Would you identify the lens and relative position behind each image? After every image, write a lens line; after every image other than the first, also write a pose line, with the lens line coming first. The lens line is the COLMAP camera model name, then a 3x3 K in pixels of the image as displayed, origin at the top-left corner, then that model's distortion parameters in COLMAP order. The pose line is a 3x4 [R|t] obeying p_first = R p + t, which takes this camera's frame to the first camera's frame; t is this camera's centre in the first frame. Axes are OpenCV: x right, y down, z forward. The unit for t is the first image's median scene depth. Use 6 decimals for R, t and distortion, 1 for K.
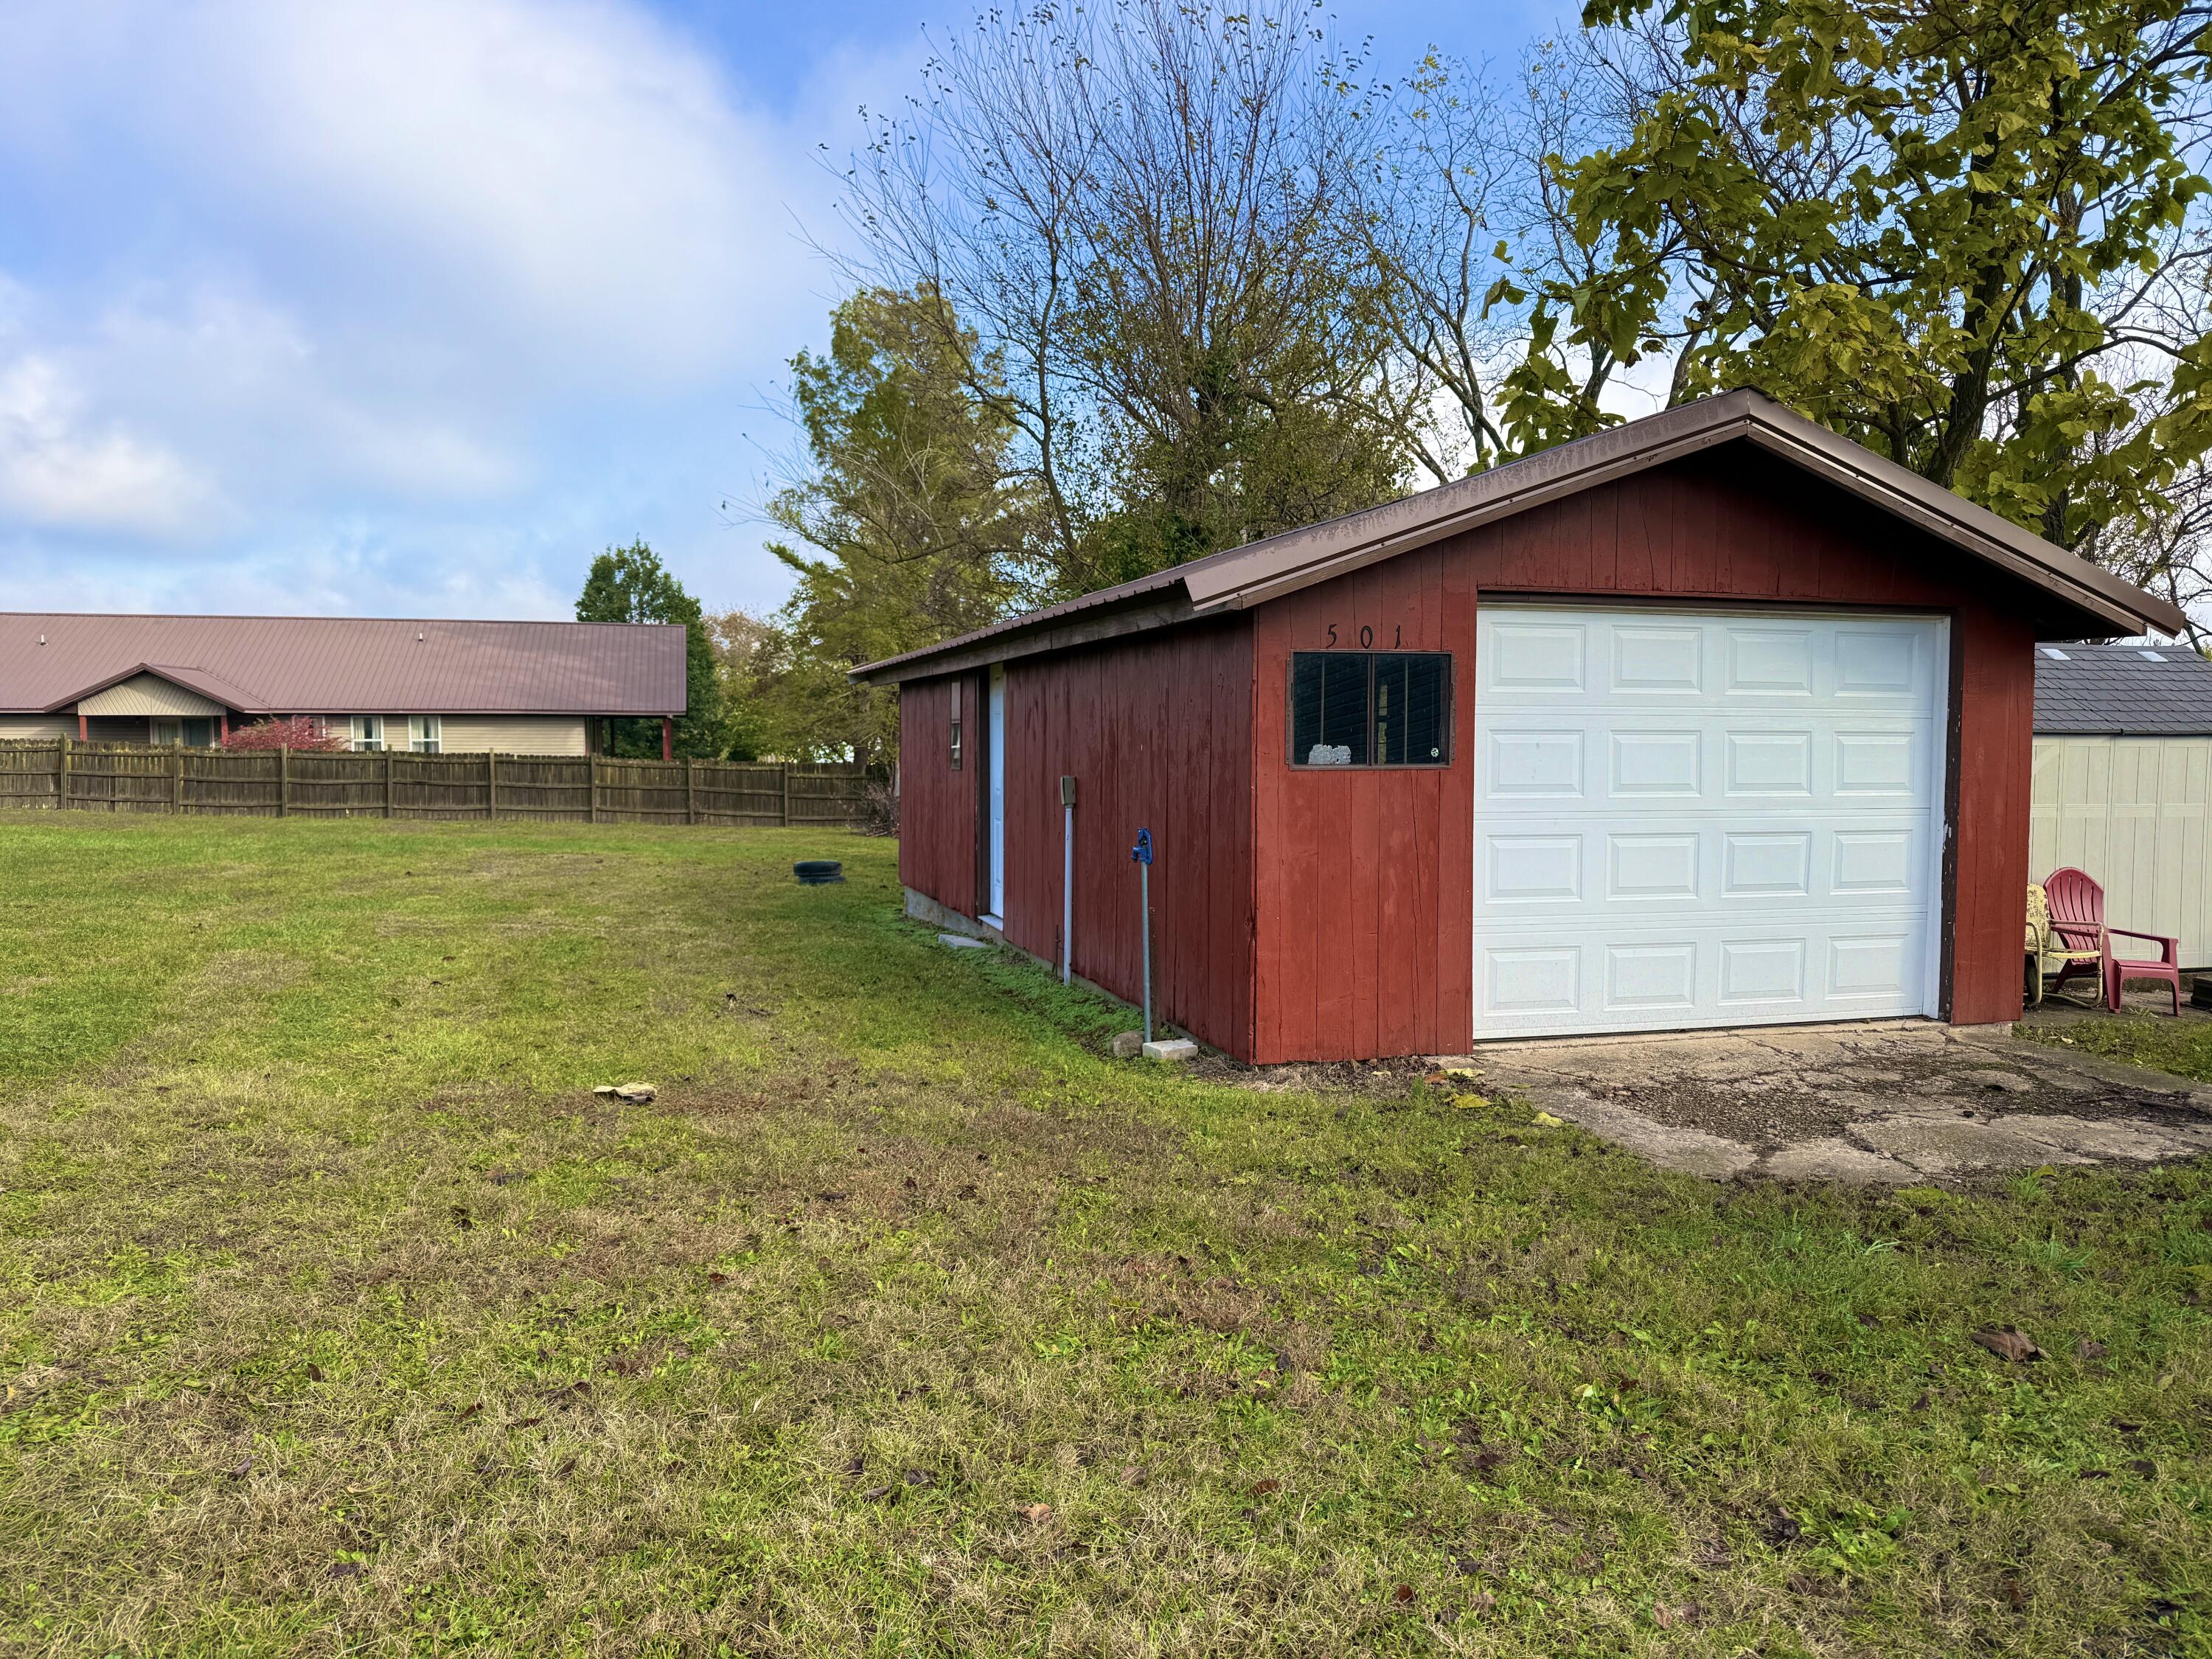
lens RADIAL K [[1545.5, 0, 1106.0], [0, 1545.5, 829.5], [0, 0, 1]] dist [-0.003933, -0.000331]
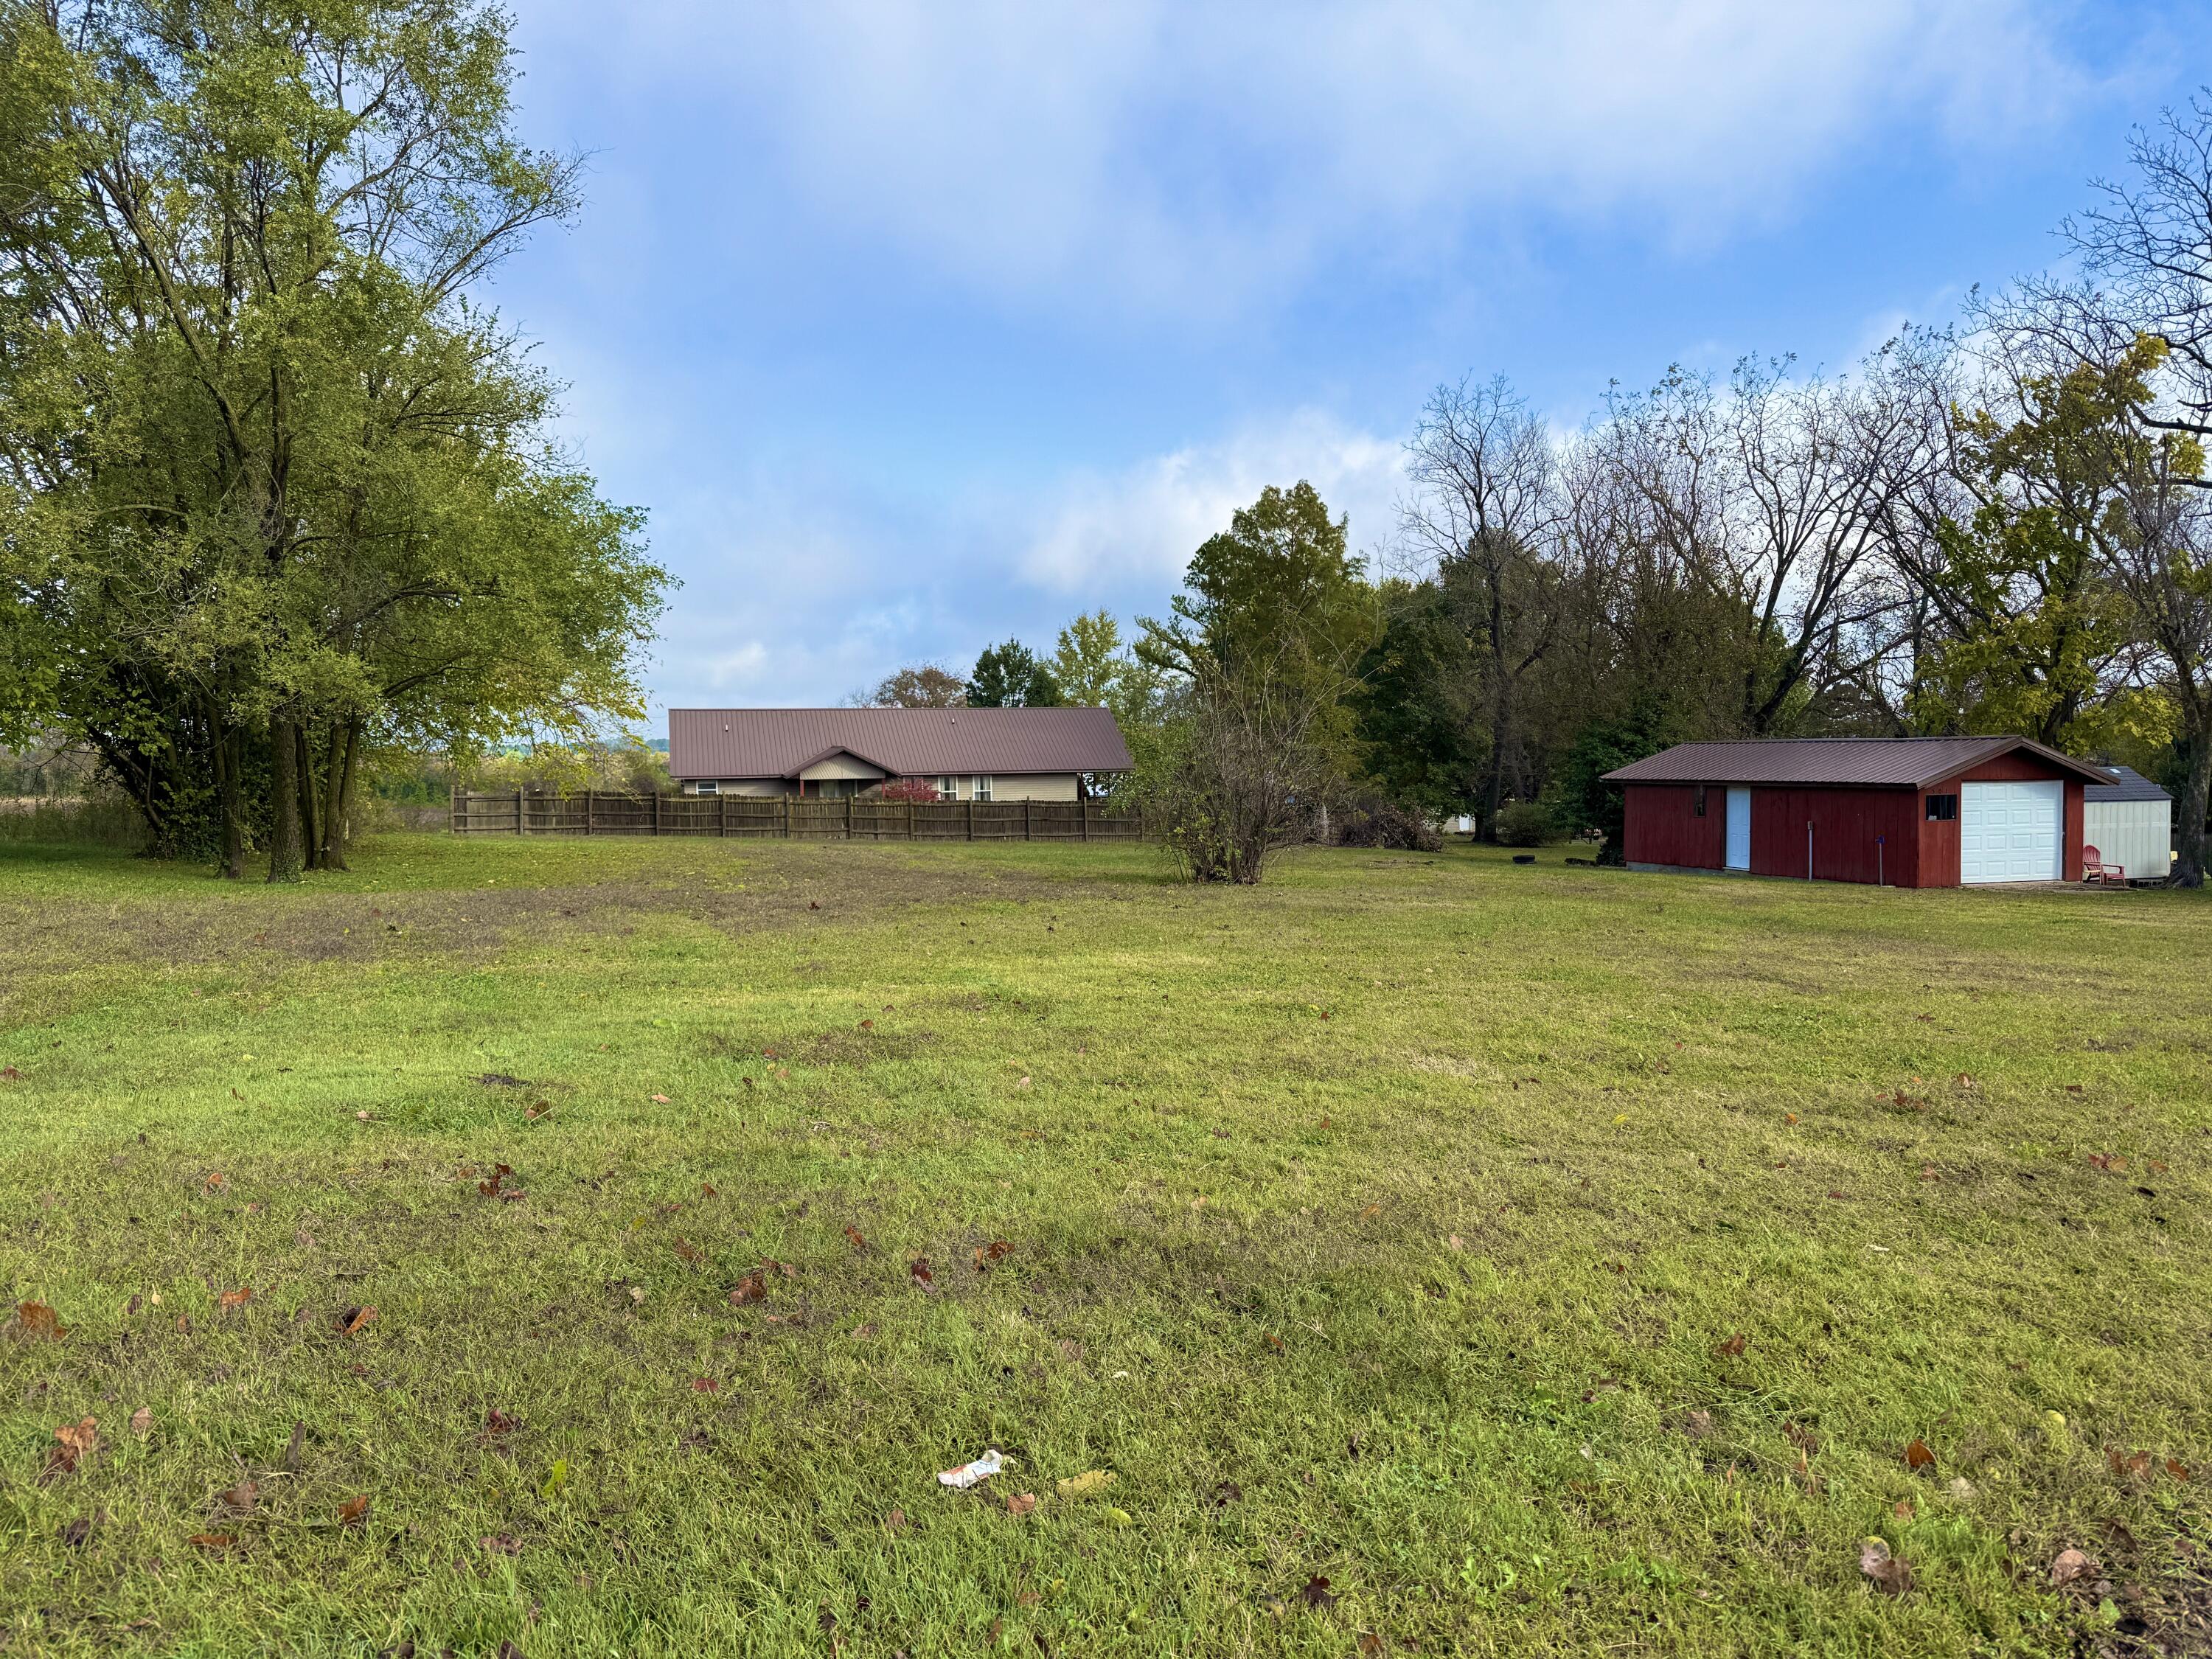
lens RADIAL K [[1545.5, 0, 1106.0], [0, 1545.5, 829.5], [0, 0, 1]] dist [-0.003933, -0.000331]
pose [[0.999773, -0.012890, 0.016952, -0.423868], [0.013135, 0.999810, -0.014390, 0.003311], [-0.016763, 0.014610, 0.999753, -0.624470]]
